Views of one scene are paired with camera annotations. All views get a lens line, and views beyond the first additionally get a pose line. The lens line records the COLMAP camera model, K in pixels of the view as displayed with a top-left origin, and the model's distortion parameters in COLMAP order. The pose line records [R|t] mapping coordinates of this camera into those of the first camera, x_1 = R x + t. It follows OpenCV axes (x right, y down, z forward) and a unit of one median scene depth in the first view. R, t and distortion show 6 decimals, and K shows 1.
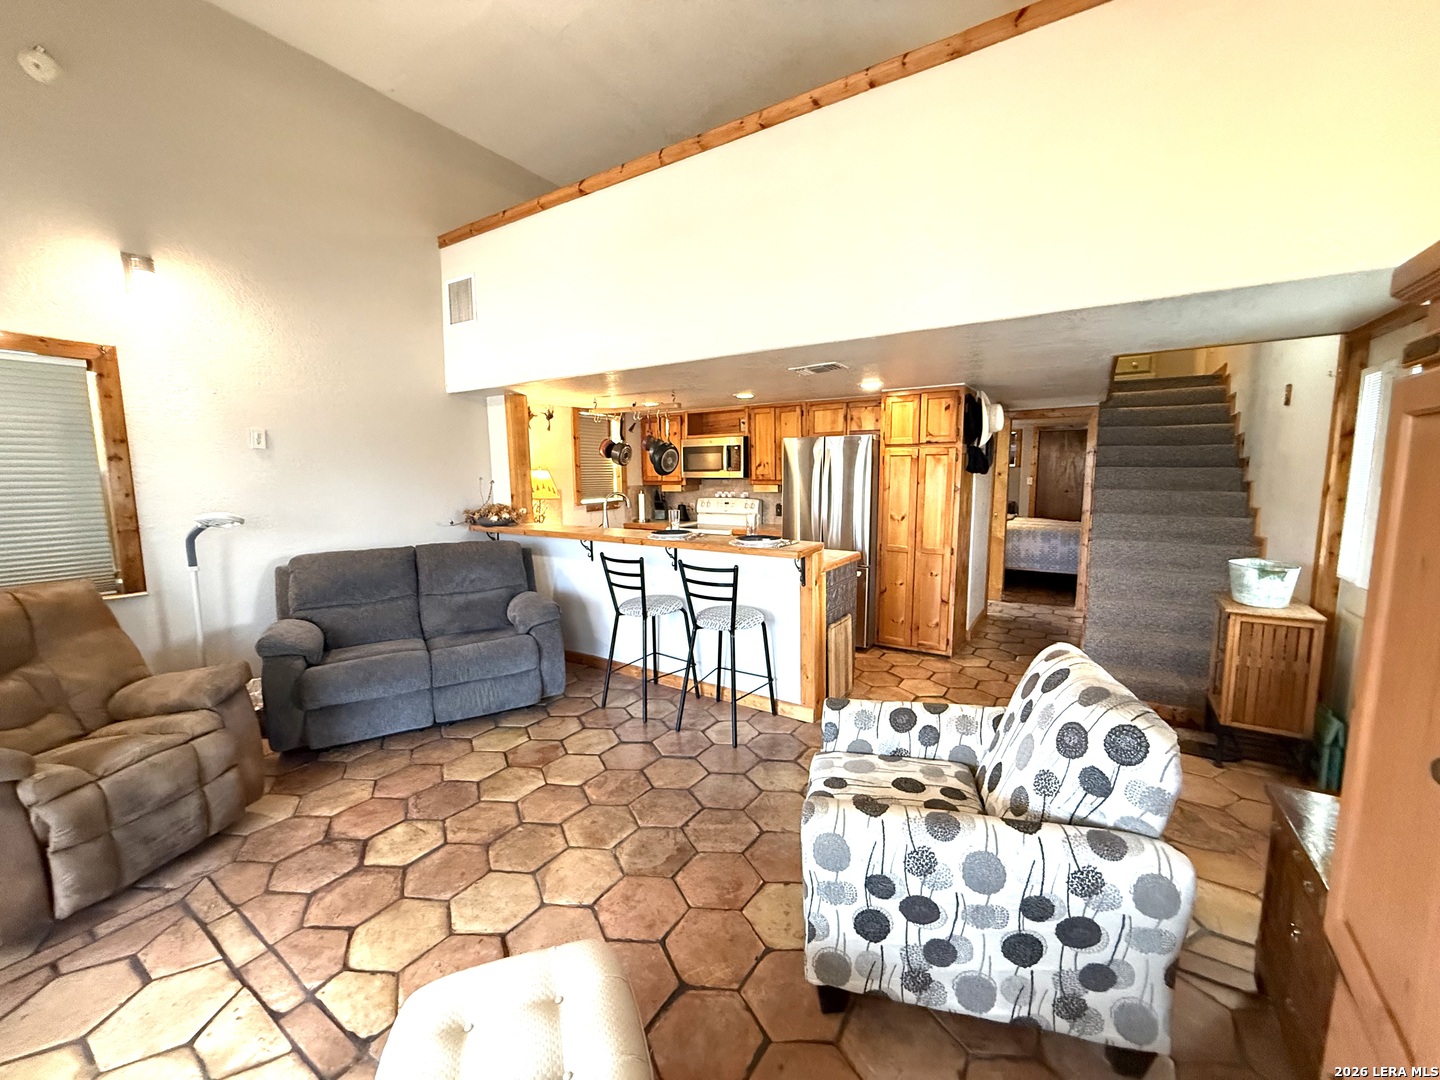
lens RADIAL K [[573.5, 0, 714.8], [0, 573.5, 541.1], [0, 0, 1]] dist [0.001373, -0.000166]
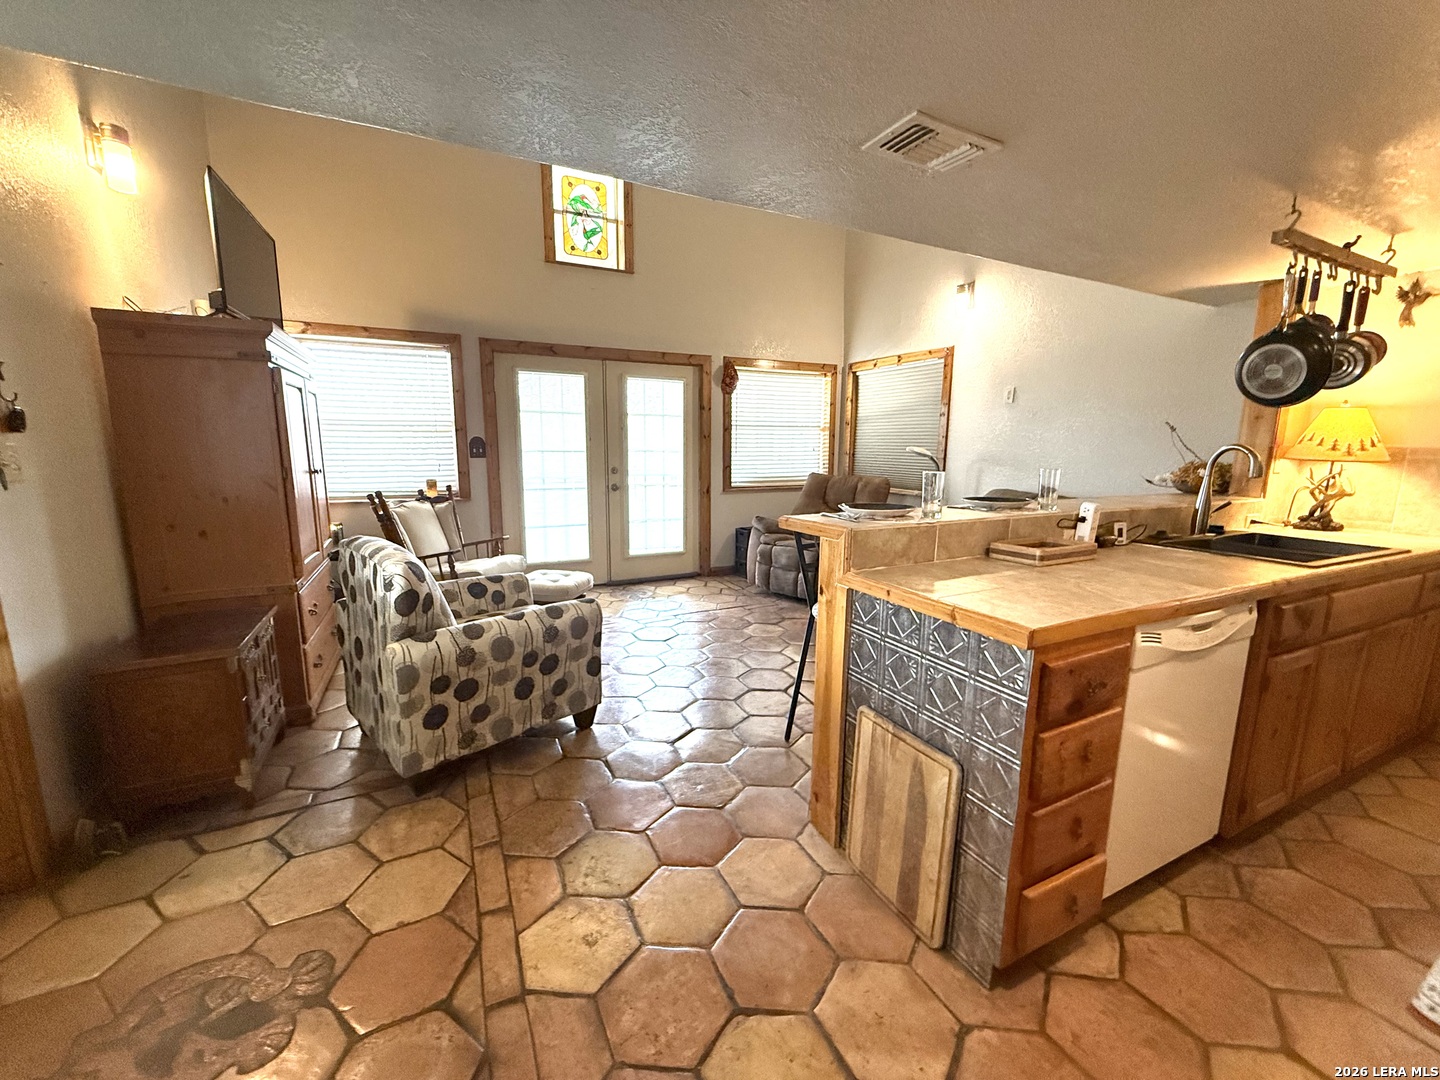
lens RADIAL K [[573.5, 0, 714.8], [0, 573.5, 541.1], [0, 0, 1]] dist [0.001373, -0.000166]
pose [[-0.506950, 0.148309, -0.849121, 0.545906], [-0.110587, 0.965756, 0.234705, -0.074065], [0.854852, 0.212885, -0.473189, 0.902739]]
